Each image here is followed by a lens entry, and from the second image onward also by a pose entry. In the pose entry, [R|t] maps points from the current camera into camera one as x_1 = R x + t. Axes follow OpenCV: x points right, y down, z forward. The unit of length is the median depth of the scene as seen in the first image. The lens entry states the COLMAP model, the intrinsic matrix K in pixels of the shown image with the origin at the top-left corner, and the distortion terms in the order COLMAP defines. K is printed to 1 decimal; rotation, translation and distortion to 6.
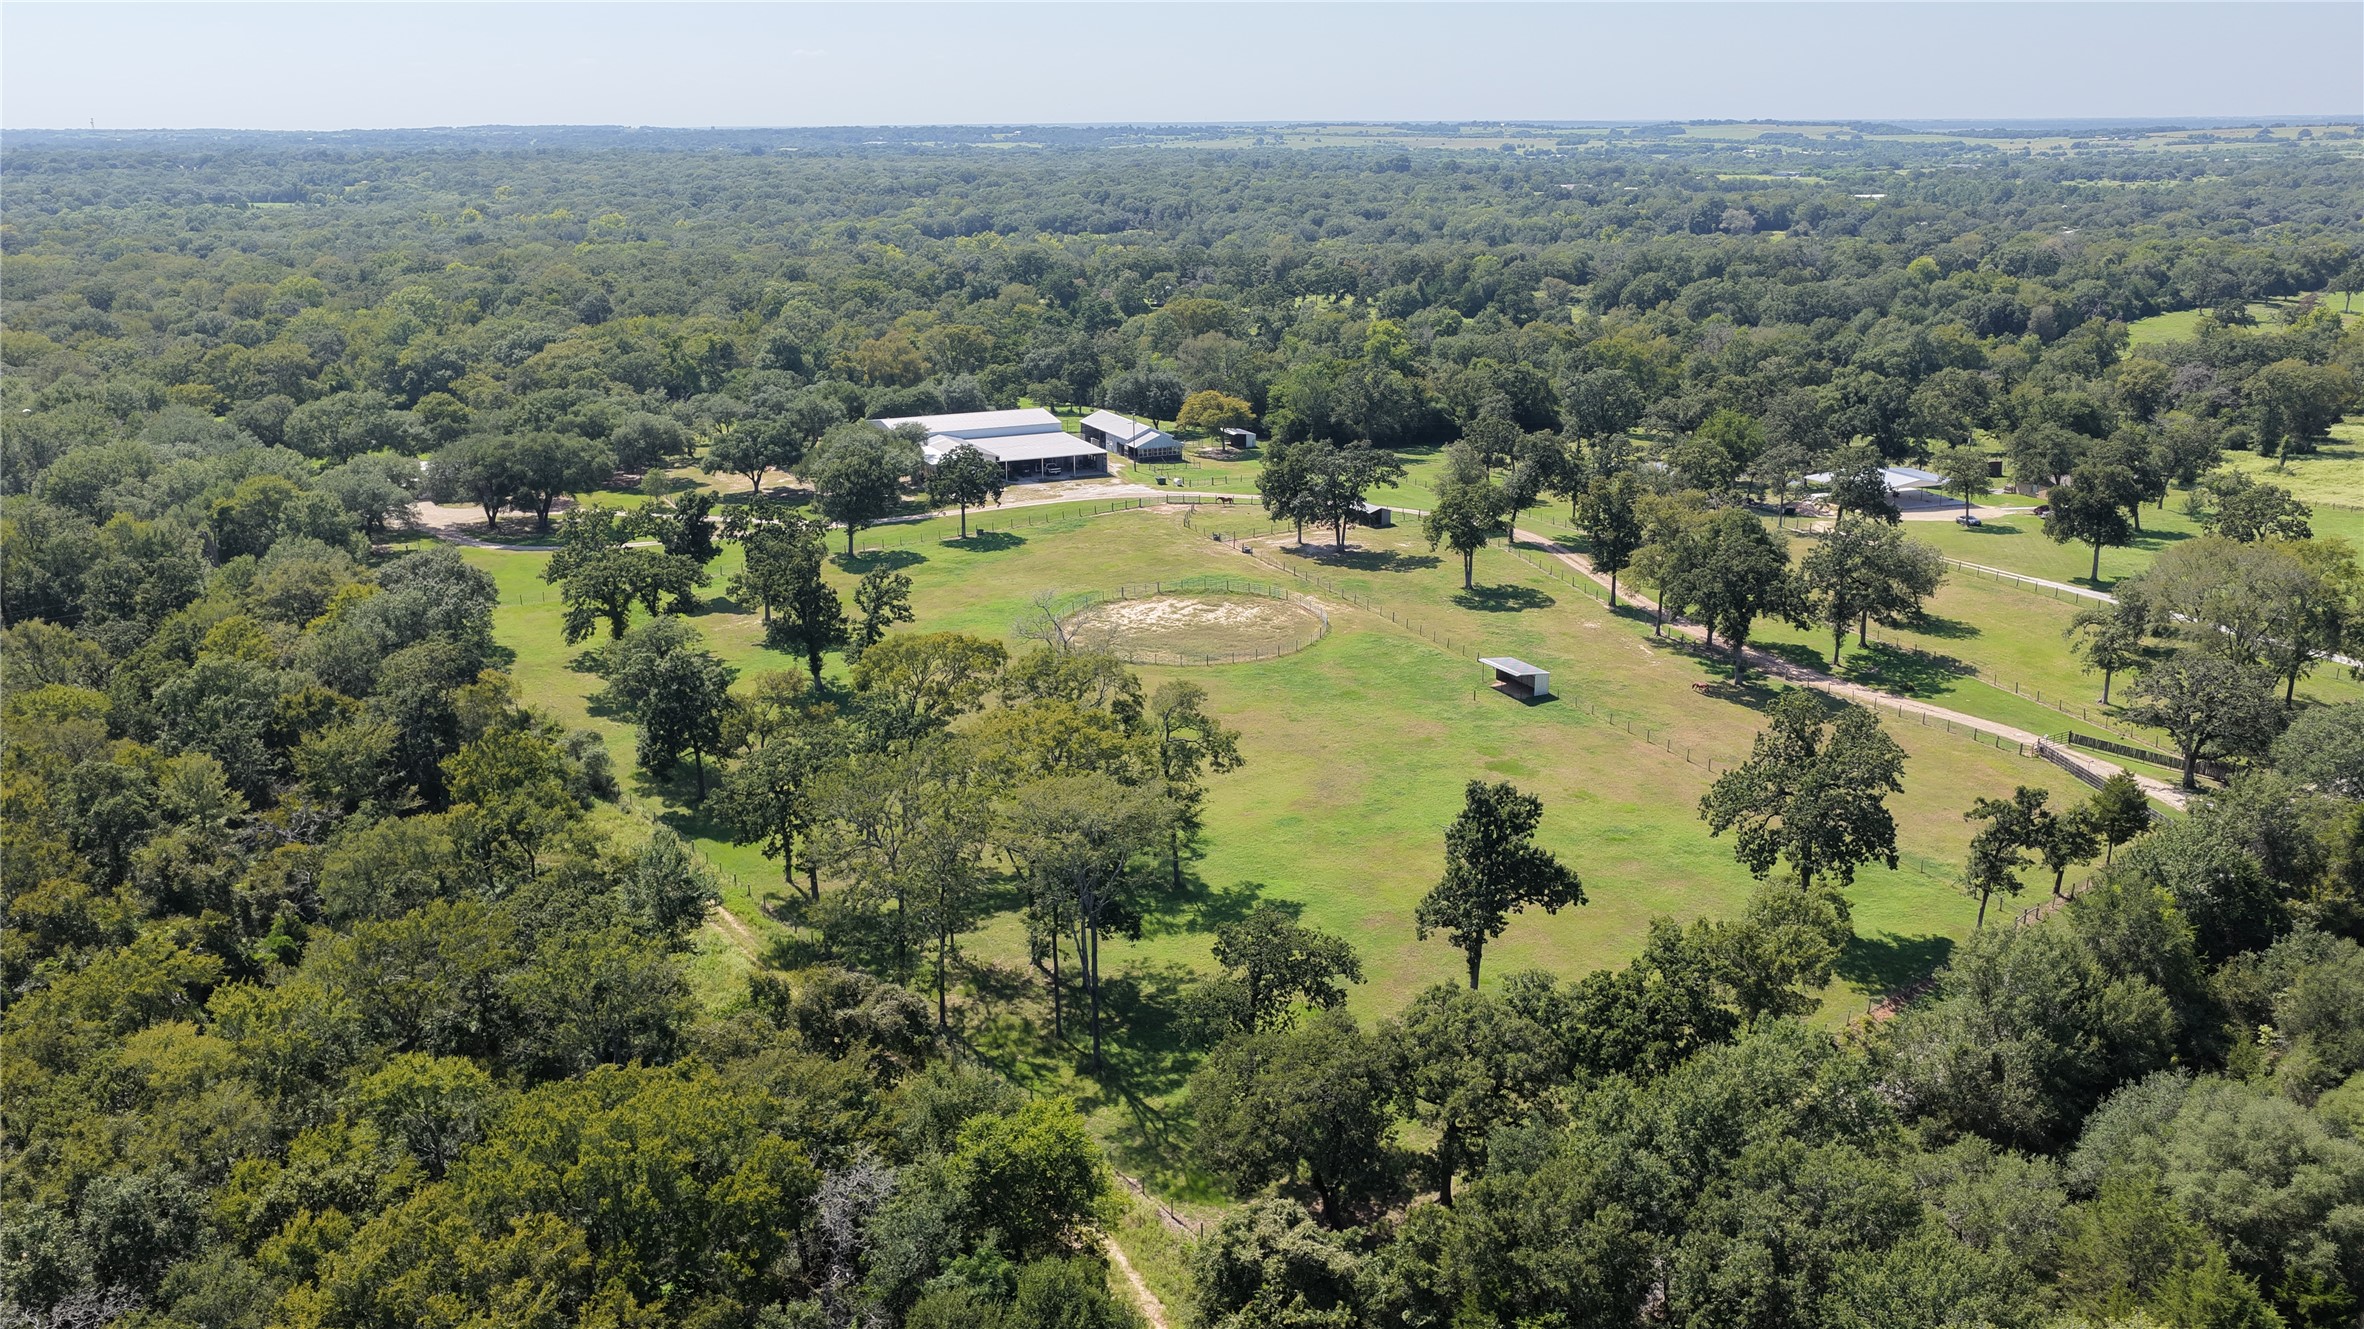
lens RADIAL K [[1993.7, 0, 1182.0], [0, 1993.7, 664.5], [0, 0, 1]] dist [-0.002079, 0.016460]
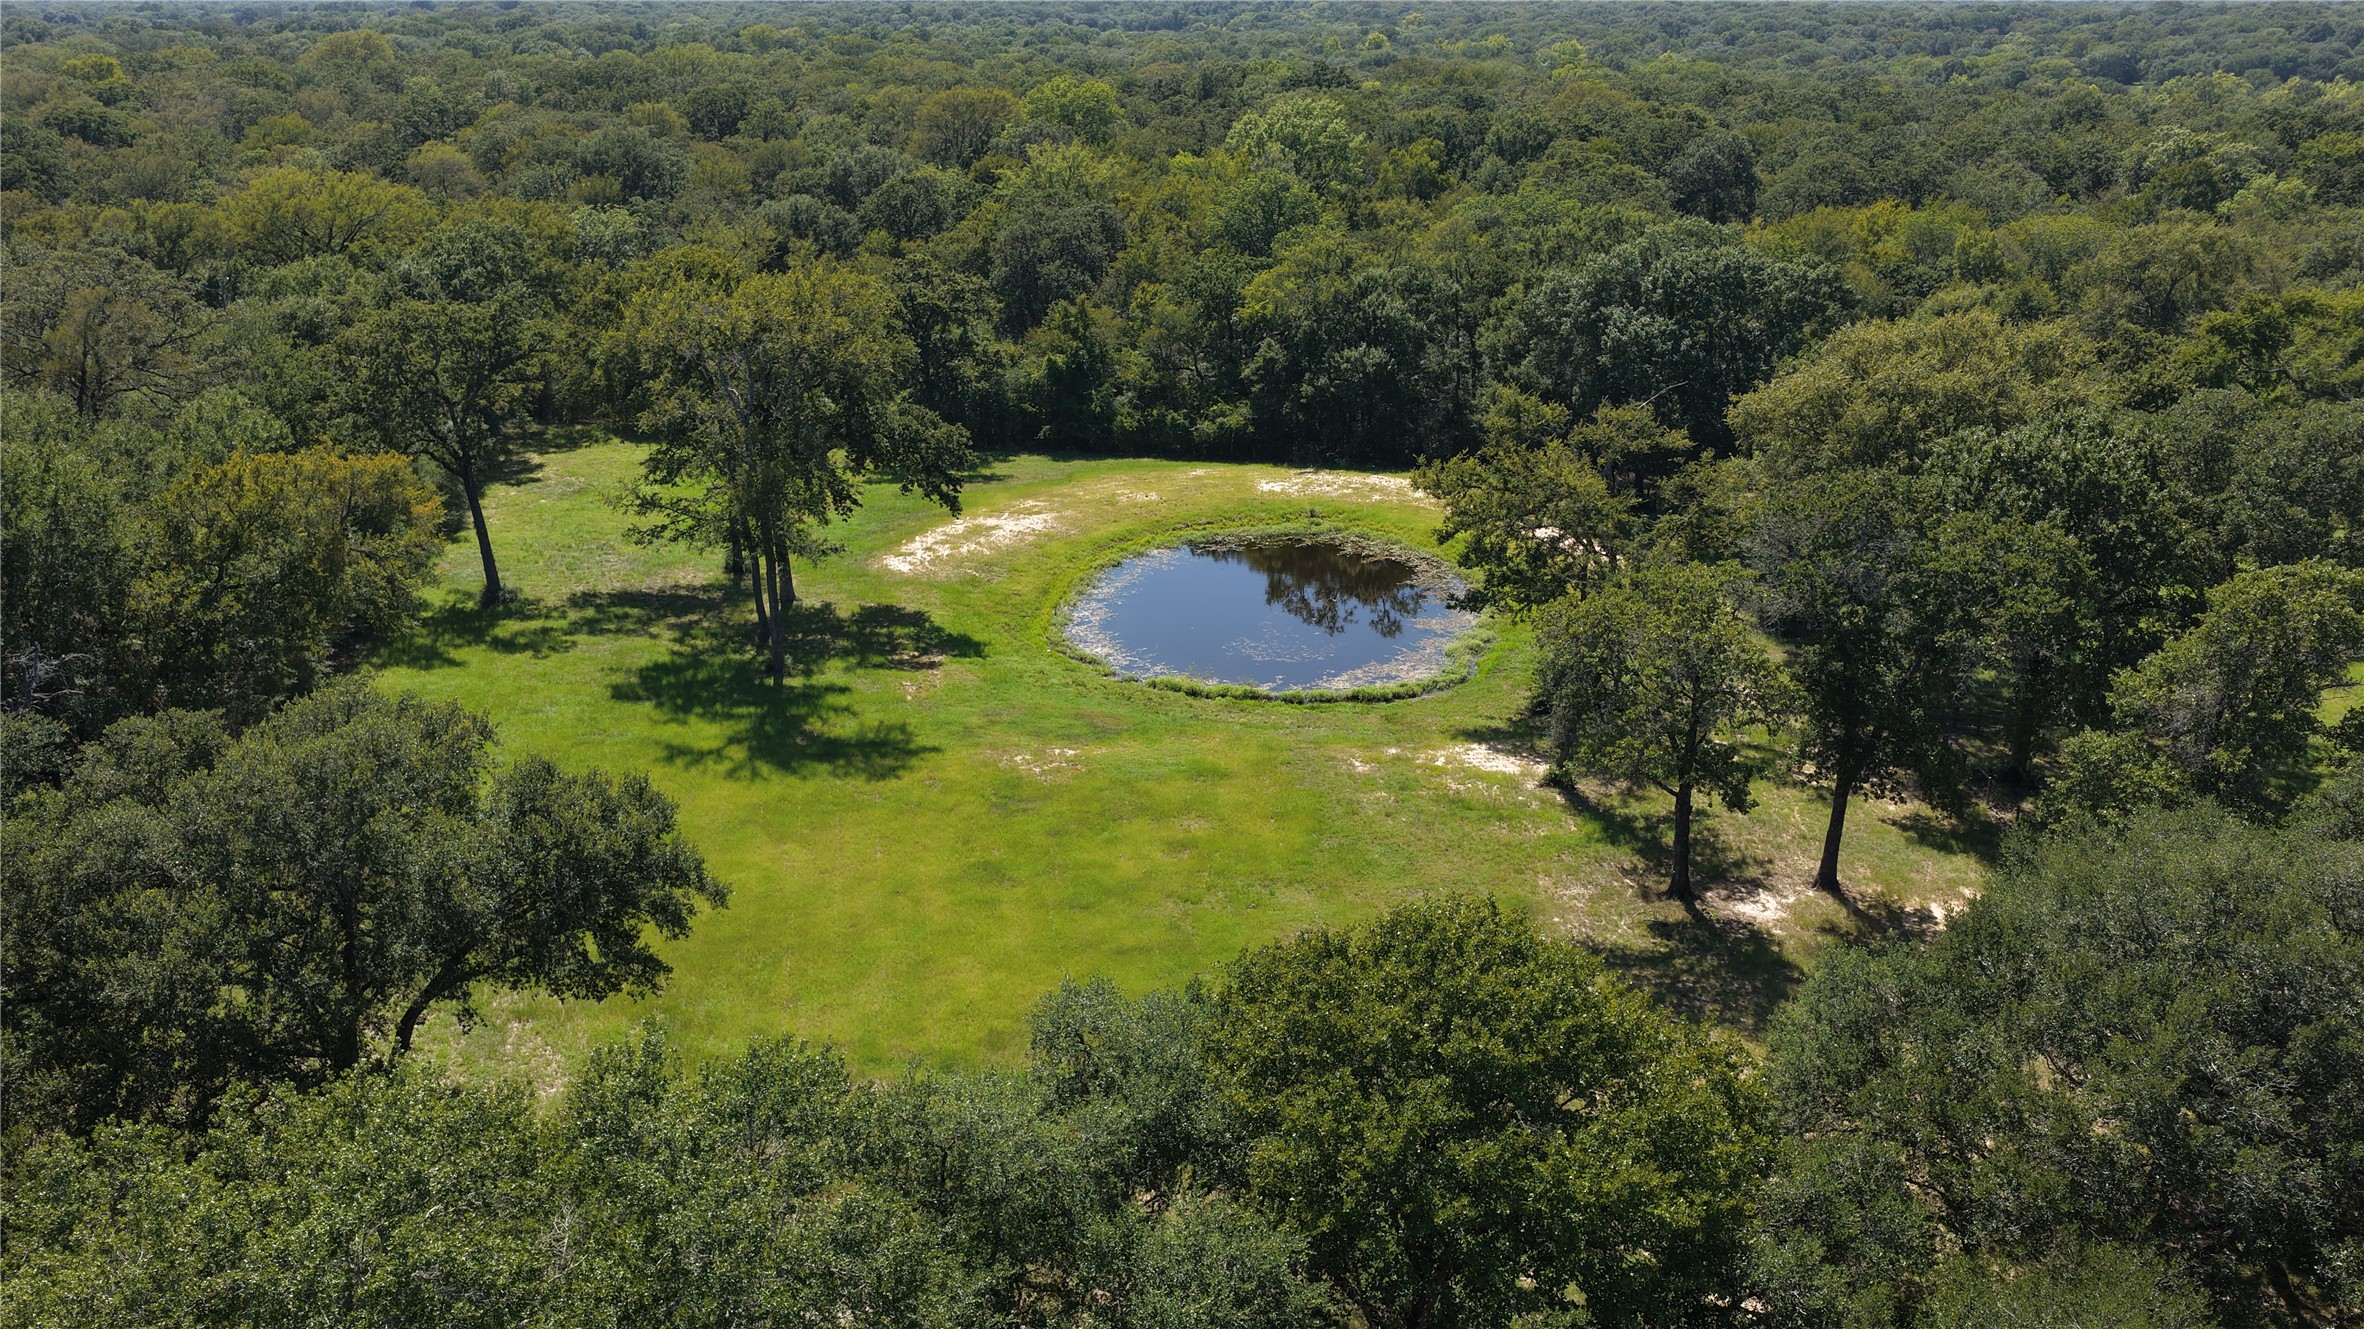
lens RADIAL K [[1993.7, 0, 1182.0], [0, 1993.7, 664.5], [0, 0, 1]] dist [-0.002079, 0.016460]
pose [[0.914696, 0.136500, -0.380394, -0.249826], [-0.113198, 0.990092, 0.083088, -0.112337], [0.387967, -0.032940, 0.921084, 0.643496]]
